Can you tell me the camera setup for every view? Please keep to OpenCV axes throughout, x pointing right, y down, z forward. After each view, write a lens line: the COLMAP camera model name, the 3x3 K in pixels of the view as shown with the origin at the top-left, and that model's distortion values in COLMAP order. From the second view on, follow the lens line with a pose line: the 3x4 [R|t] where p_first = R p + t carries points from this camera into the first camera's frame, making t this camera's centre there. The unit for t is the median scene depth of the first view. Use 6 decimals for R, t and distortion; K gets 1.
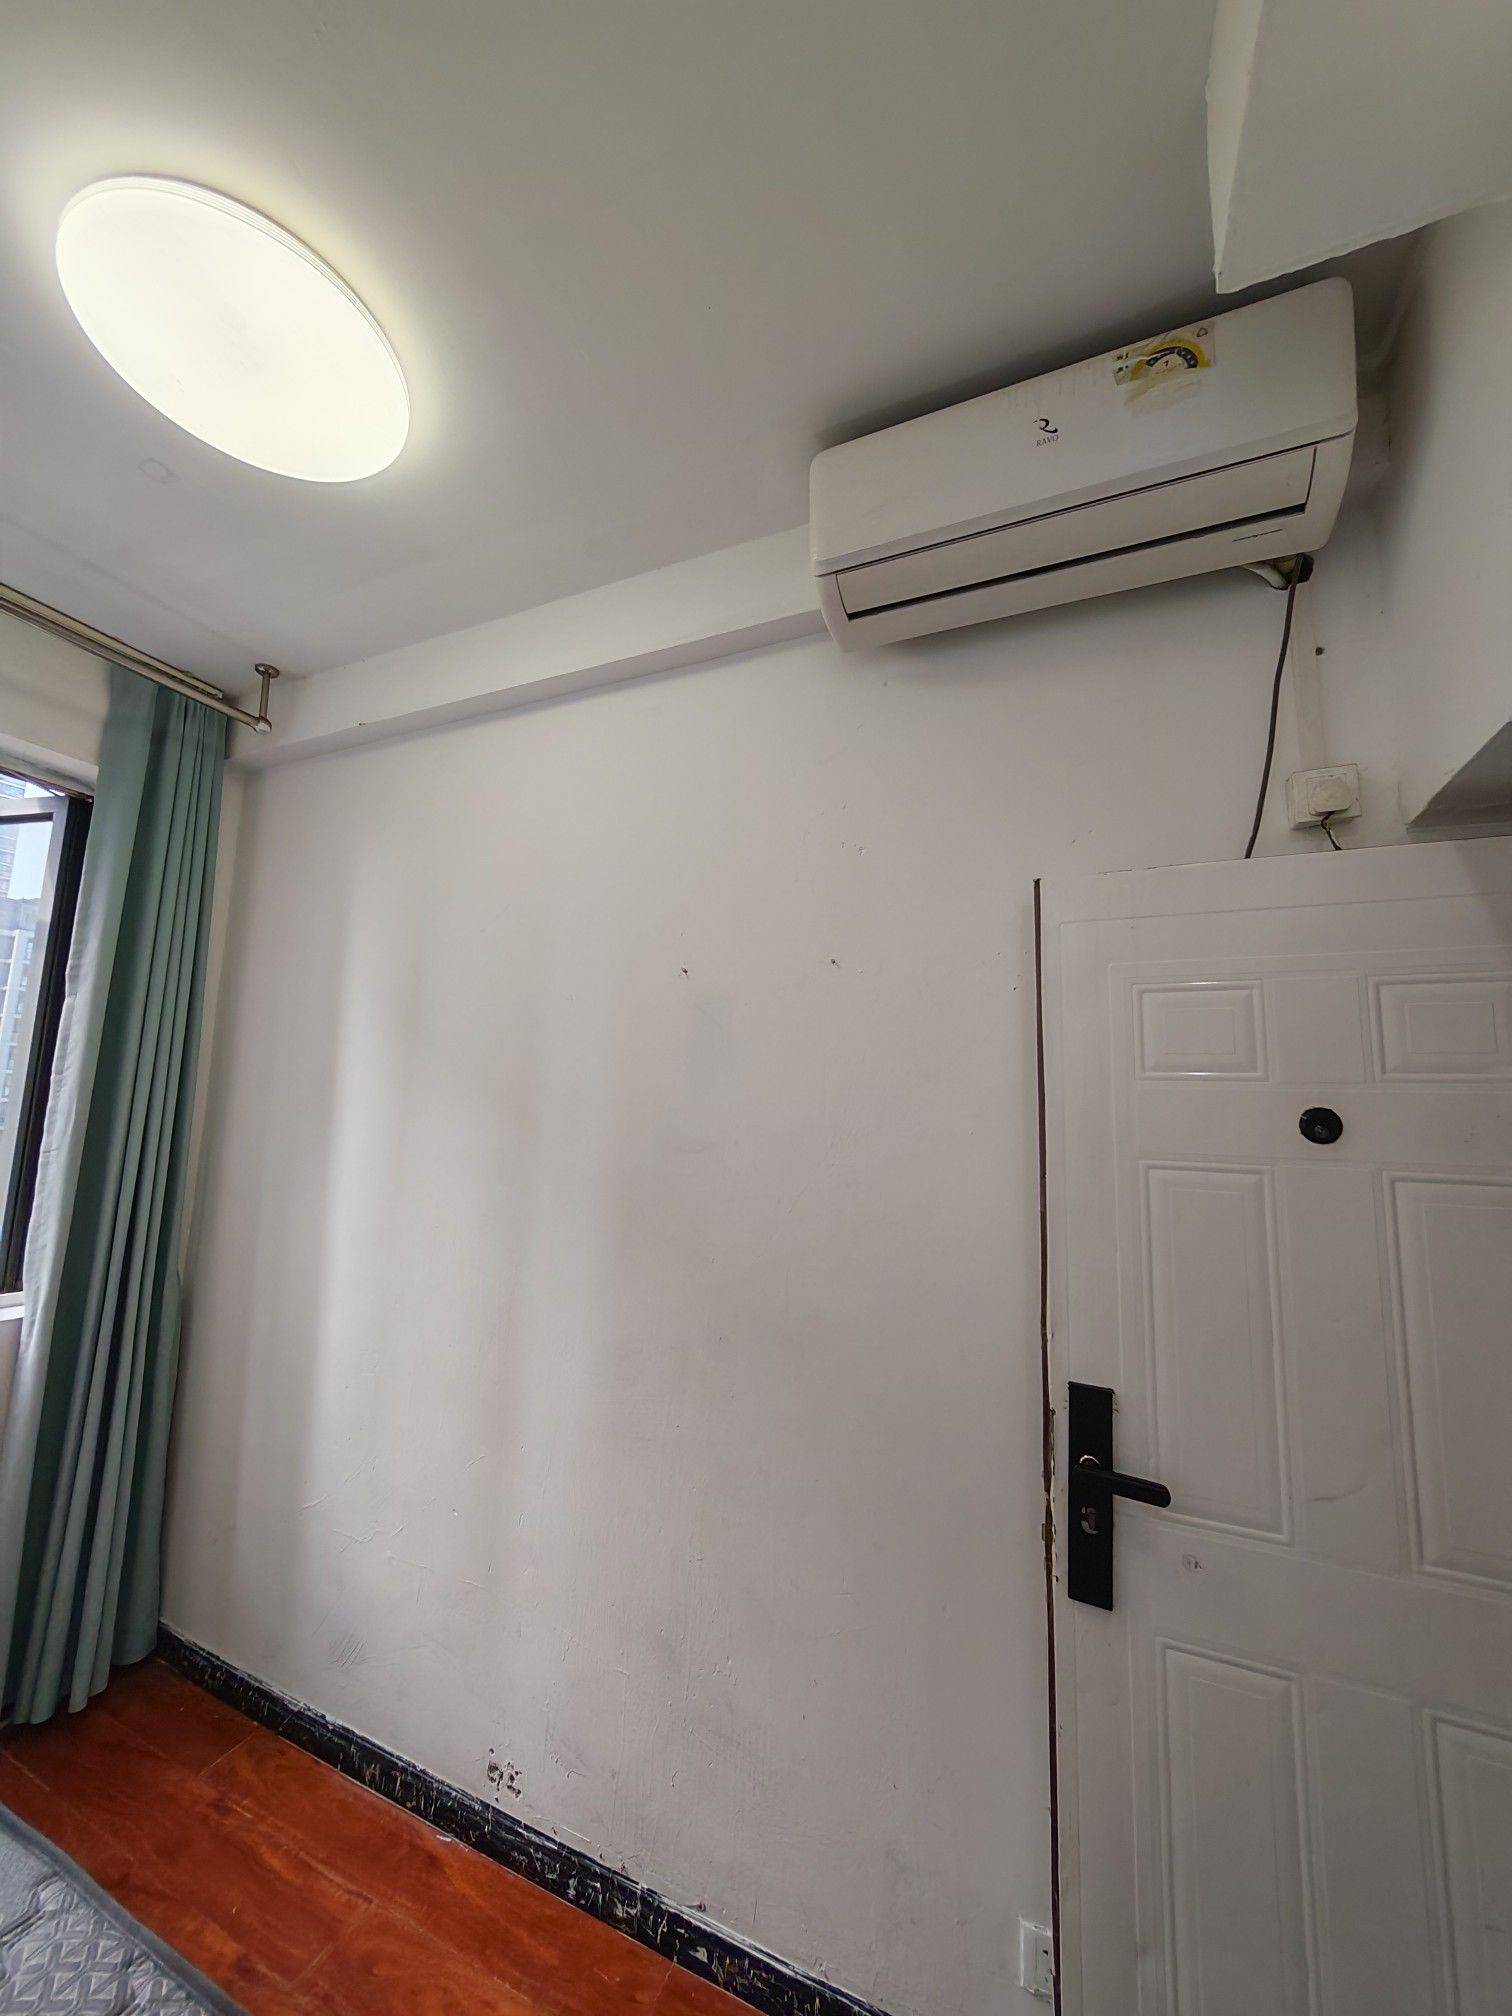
lens RADIAL K [[750.8, 0, 761.4], [0, 750.8, 1005.5], [0, 0, 1]] dist [-0.002378, -0.000016]
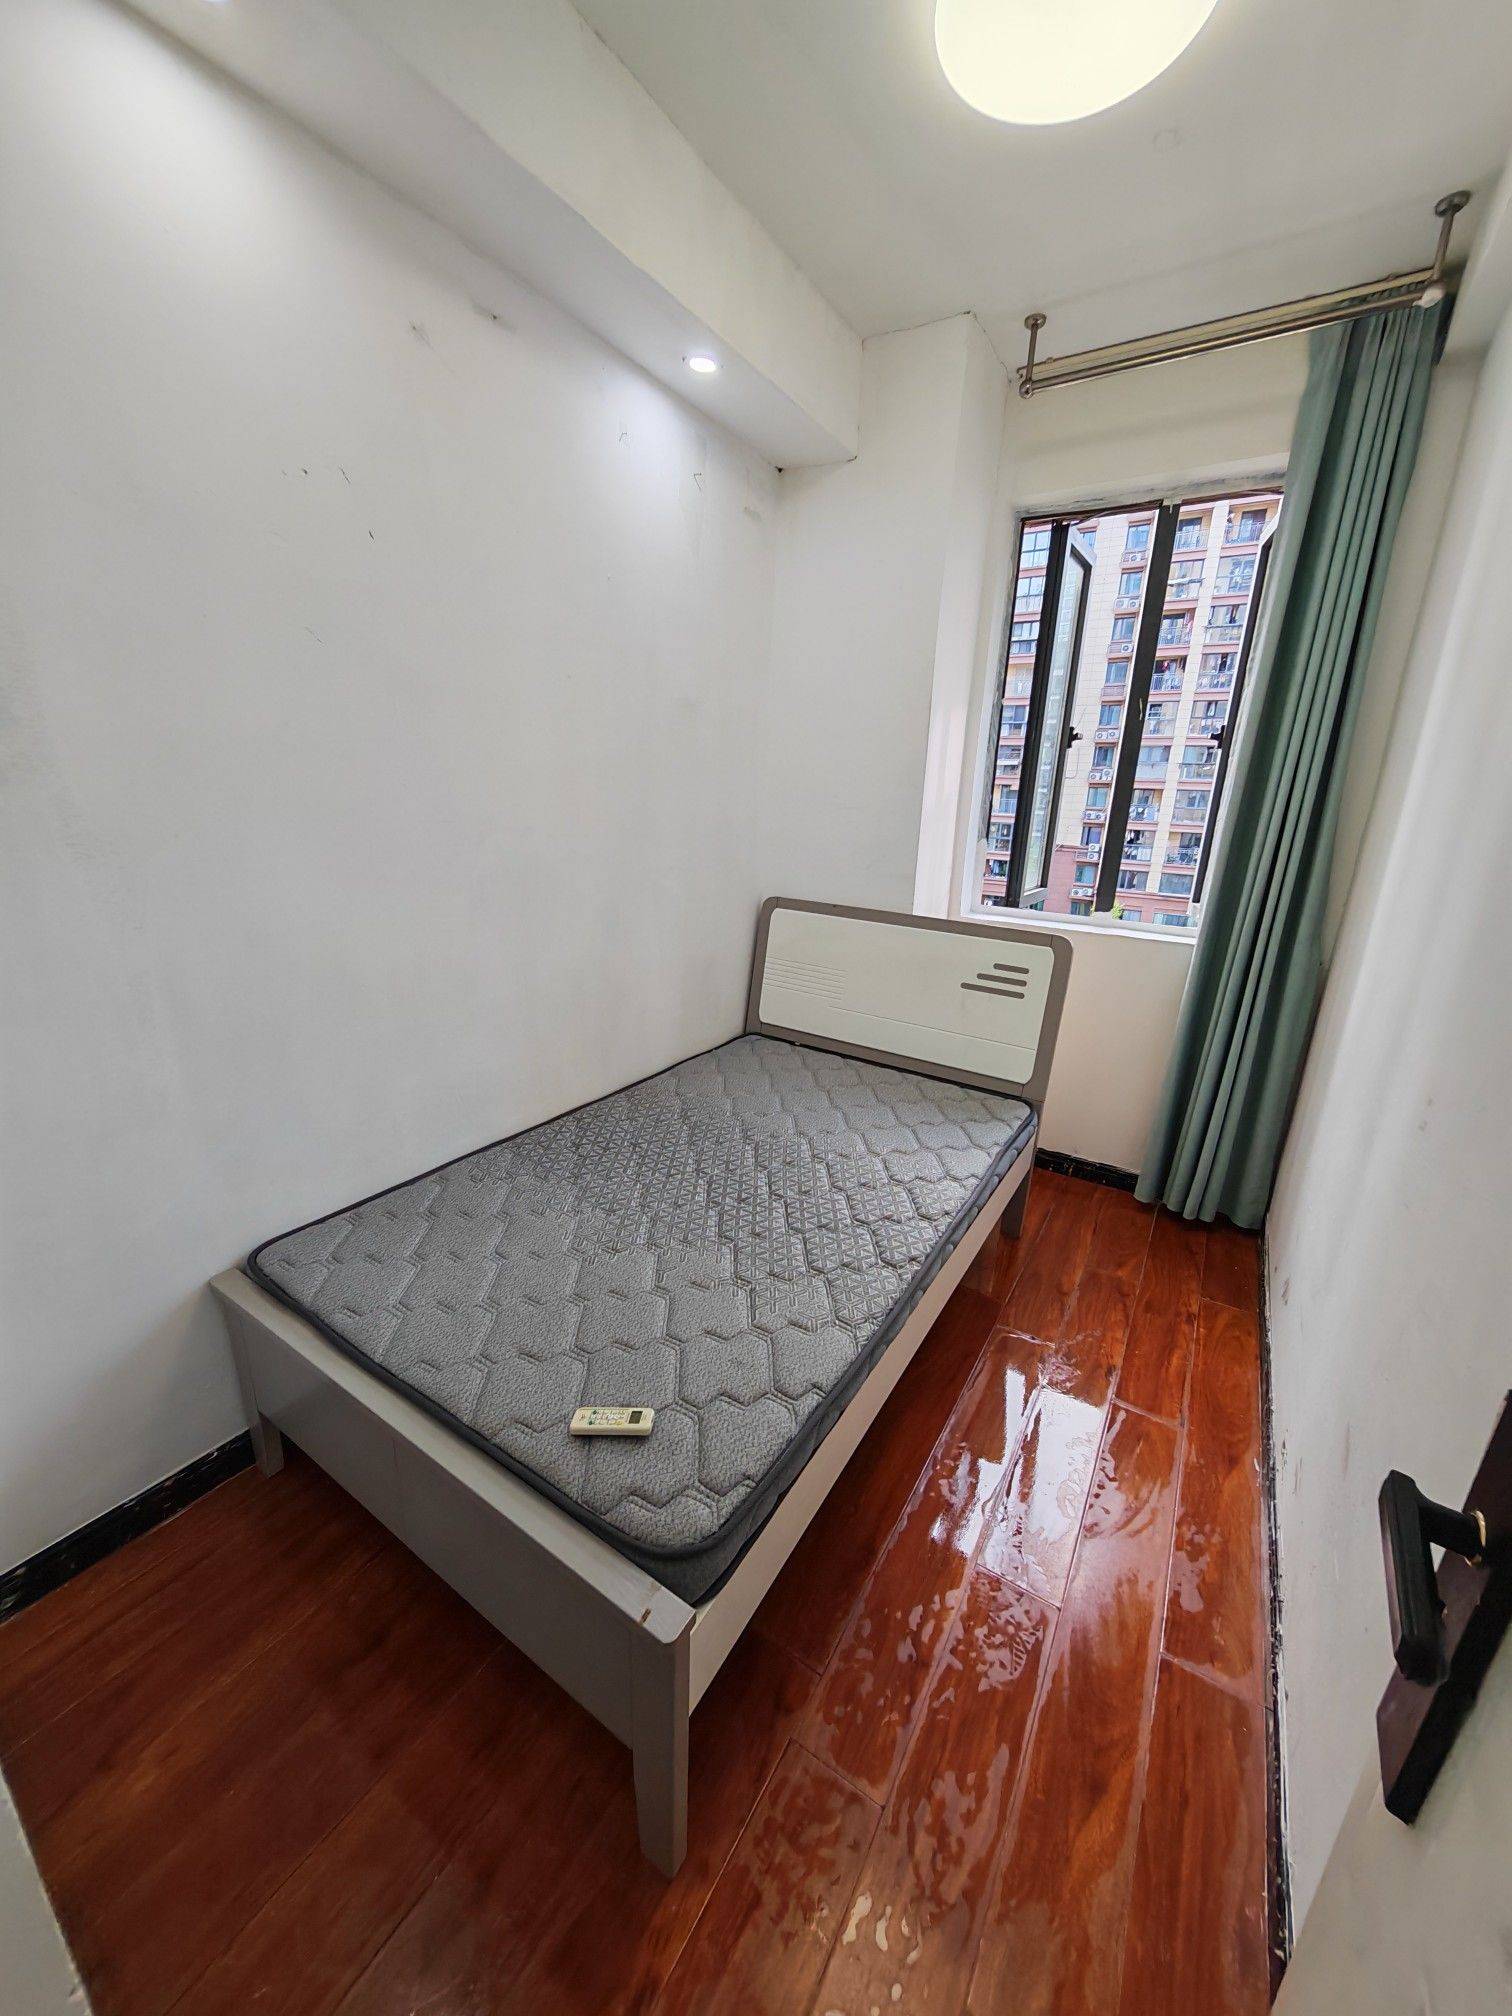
lens RADIAL K [[750.8, 0, 761.4], [0, 750.8, 1005.5], [0, 0, 1]] dist [-0.002378, -0.000016]
pose [[-0.141233, 0.243116, -0.959660, 0.521843], [0.071533, 0.969349, 0.235044, 0.170143], [0.987389, -0.035451, -0.154295, 0.475615]]
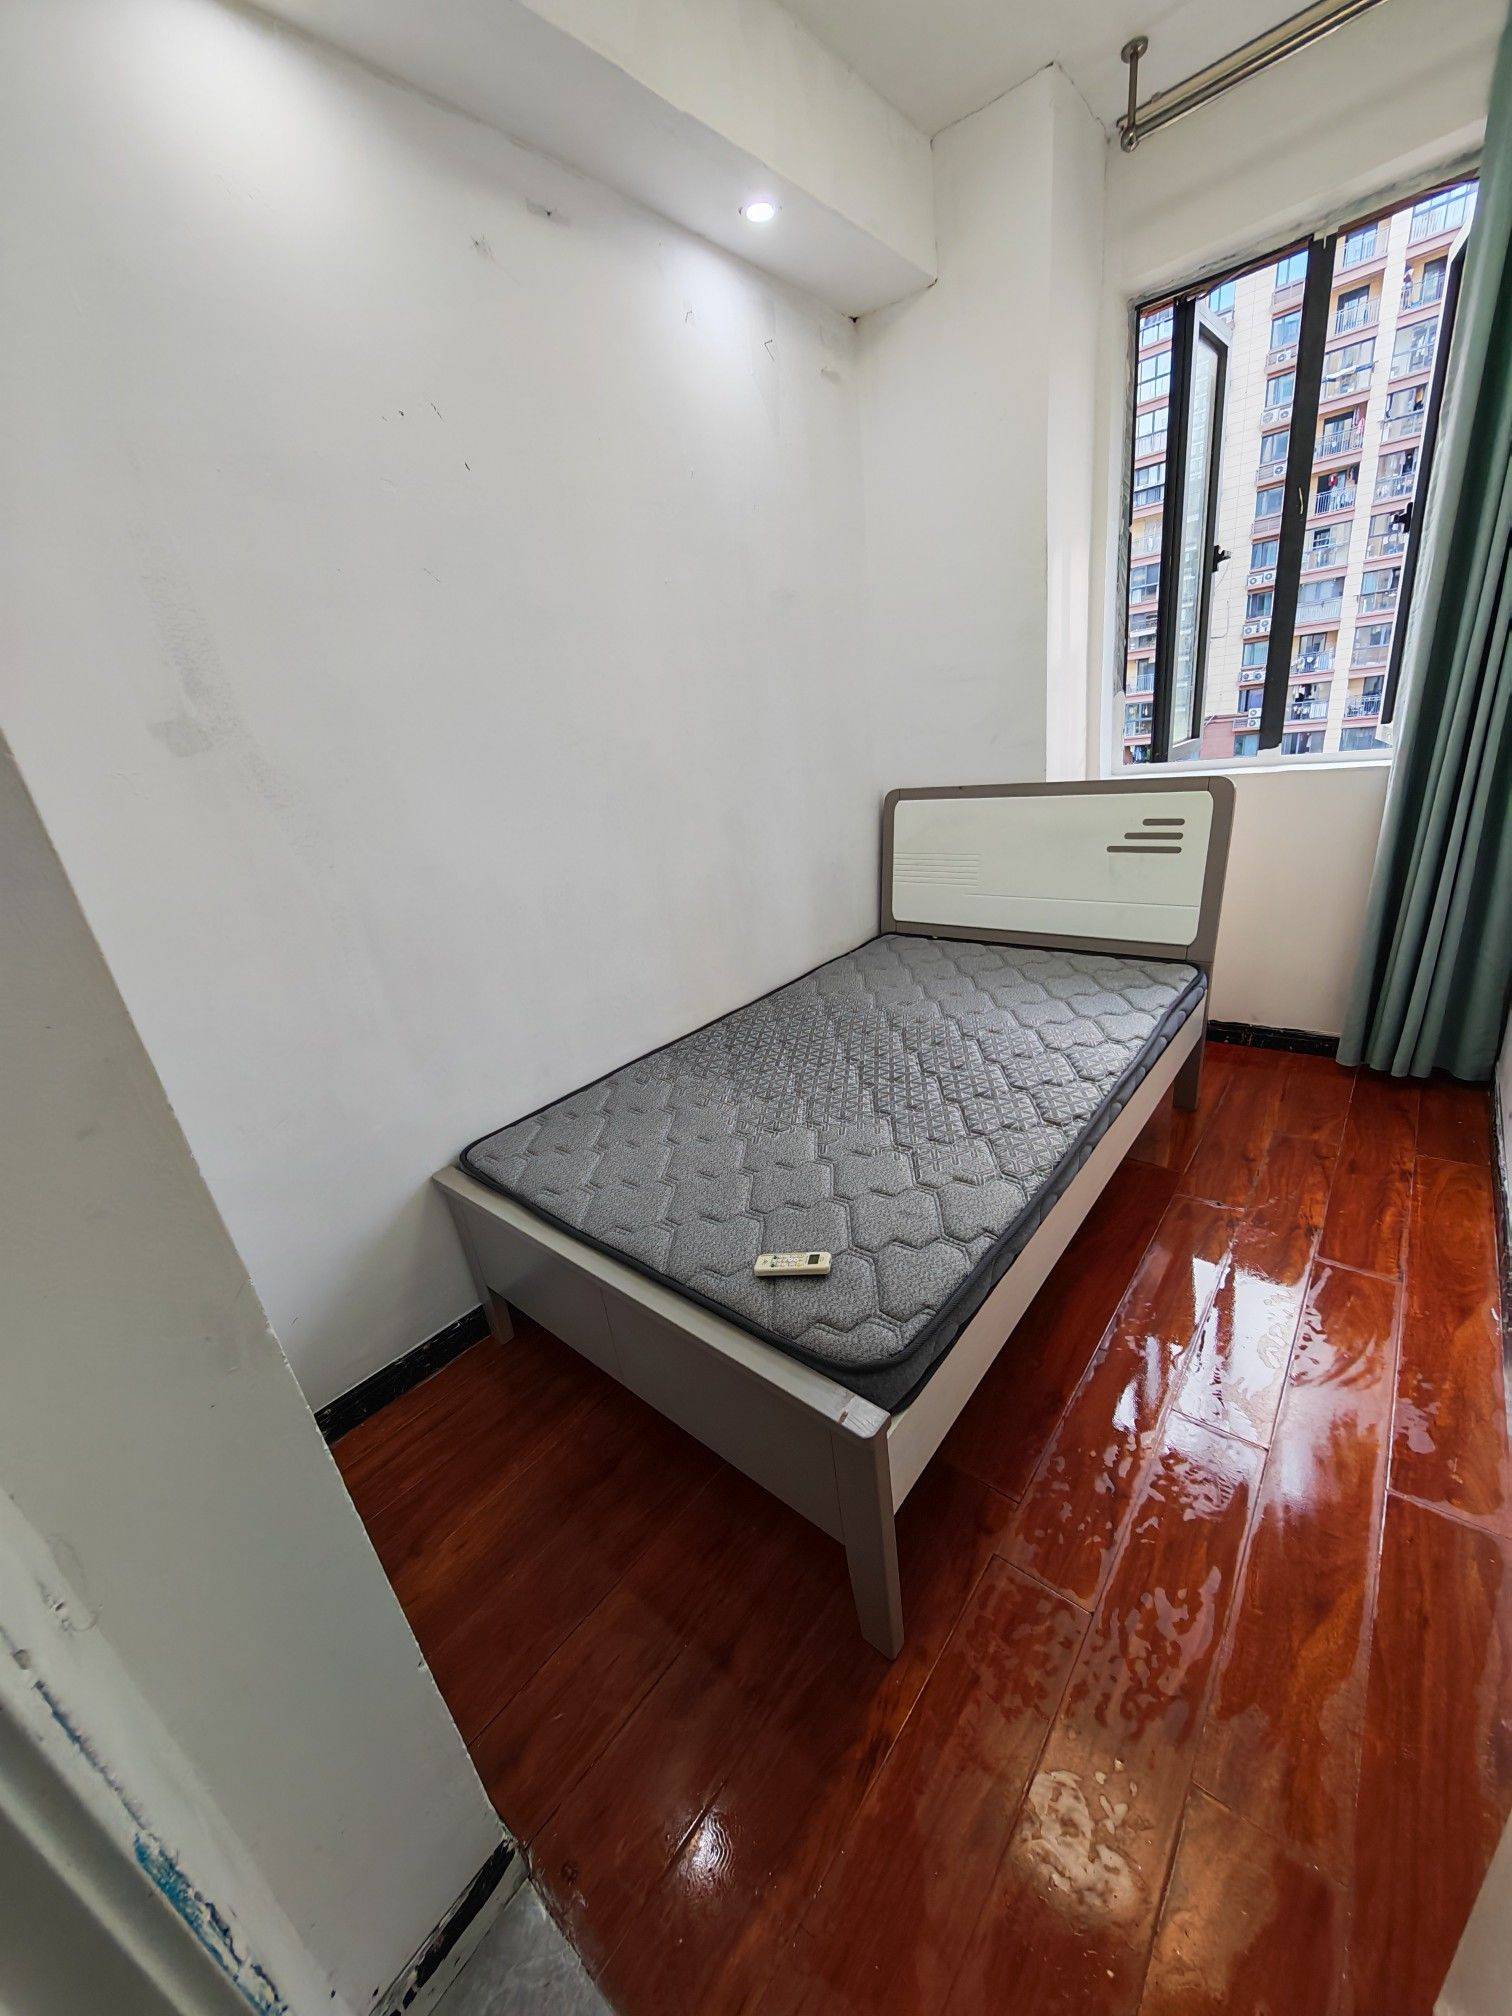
lens RADIAL K [[750.8, 0, 761.4], [0, 750.8, 1005.5], [0, 0, 1]] dist [-0.002378, -0.000016]
pose [[-0.276406, 0.341312, -0.898391, 0.554268], [0.222661, 0.932118, 0.285619, 0.240866], [0.934891, -0.121090, -0.333639, 0.467349]]
